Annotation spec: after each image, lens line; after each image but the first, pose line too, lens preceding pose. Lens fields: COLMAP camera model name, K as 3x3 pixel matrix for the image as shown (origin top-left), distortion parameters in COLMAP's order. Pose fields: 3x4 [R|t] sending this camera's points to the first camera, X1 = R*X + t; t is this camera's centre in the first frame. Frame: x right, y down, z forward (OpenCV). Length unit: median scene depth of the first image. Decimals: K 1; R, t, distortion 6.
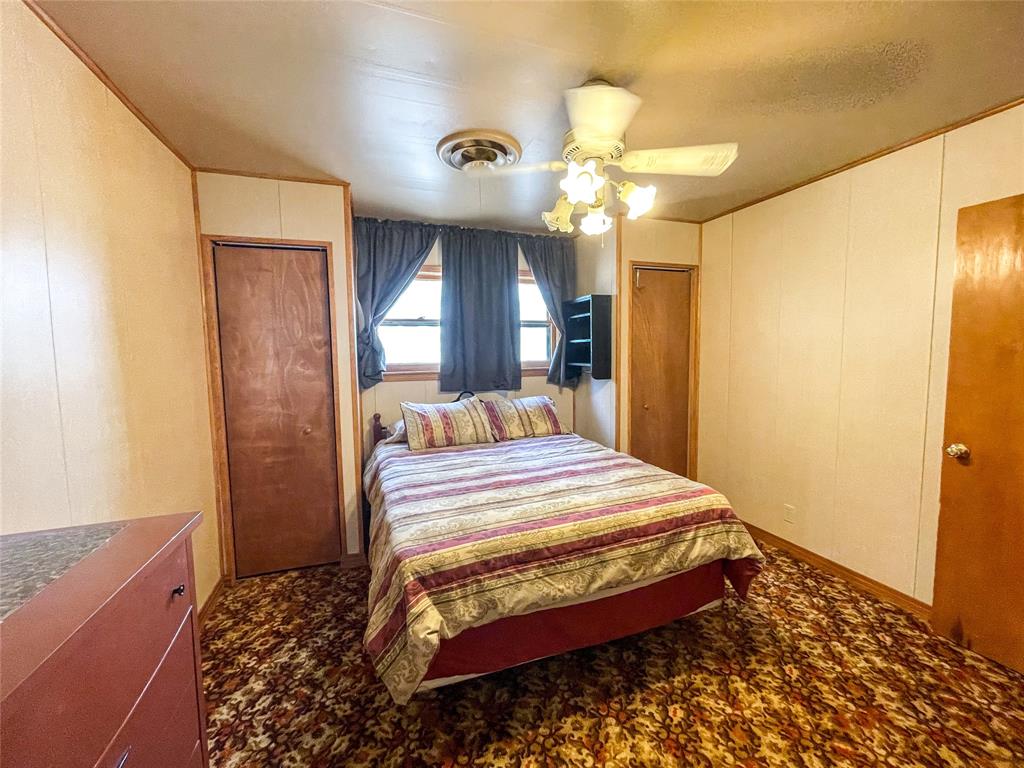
lens RADIAL K [[415.7, 0, 512.0], [0, 415.7, 384.0], [0, 0, 1]] dist [0.000107, 0.000384]
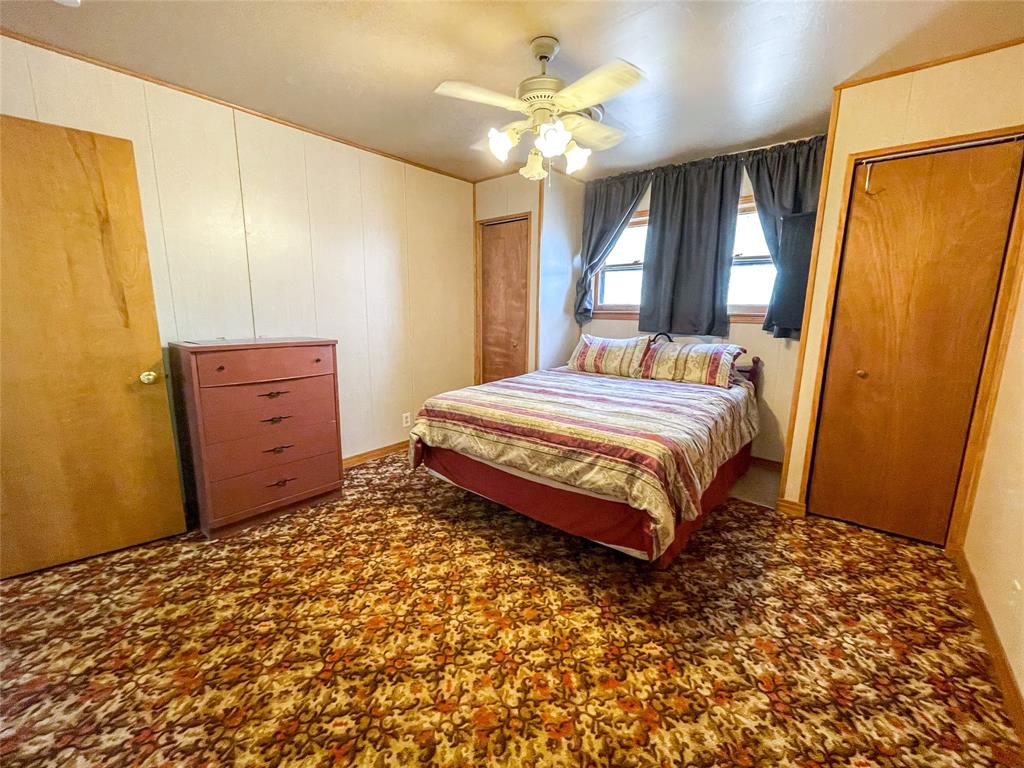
lens RADIAL K [[427.2, 0, 512.0], [0, 427.2, 384.0], [0, 0, 1]] dist [-0.002024, -0.000212]
pose [[0.497405, 0.170692, -0.850560, 0.930753], [-0.090161, 0.985314, 0.145009, 0.033121], [0.862821, 0.004559, 0.505490, 0.231194]]
